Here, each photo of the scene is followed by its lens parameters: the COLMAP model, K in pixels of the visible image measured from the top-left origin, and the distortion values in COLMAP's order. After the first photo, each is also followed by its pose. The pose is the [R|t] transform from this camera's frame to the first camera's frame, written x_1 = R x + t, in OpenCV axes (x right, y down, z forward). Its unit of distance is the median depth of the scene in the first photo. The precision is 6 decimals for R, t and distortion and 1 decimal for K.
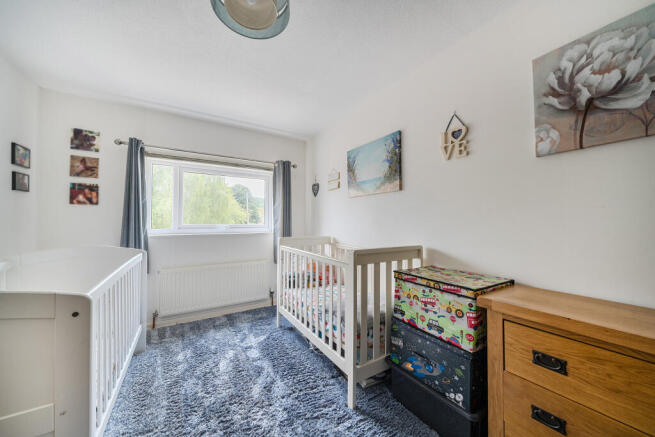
lens RADIAL K [[229.1, 0, 327.0], [0, 229.1, 216.5], [0, 0, 1]] dist [-0.005059, 0.000082]
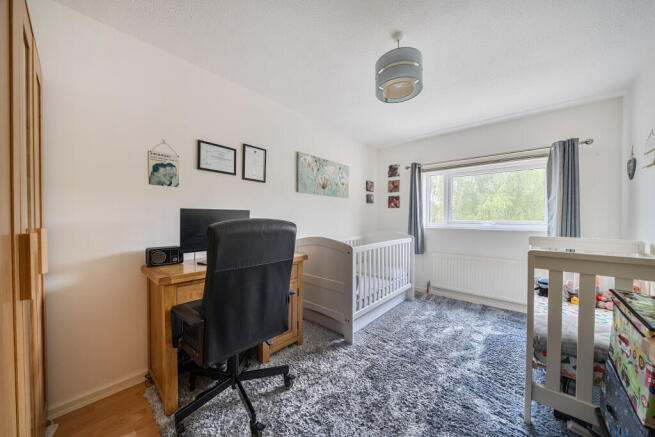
lens RADIAL K [[229.1, 0, 332.9], [0, 229.1, 219.9], [0, 0, 1]] dist [-0.005059, 0.000082]
pose [[0.317989, 0.010741, -0.948033, 0.435764], [0.019216, 0.999657, 0.017771, -0.000827], [0.947900, -0.023869, 0.317674, -0.001242]]
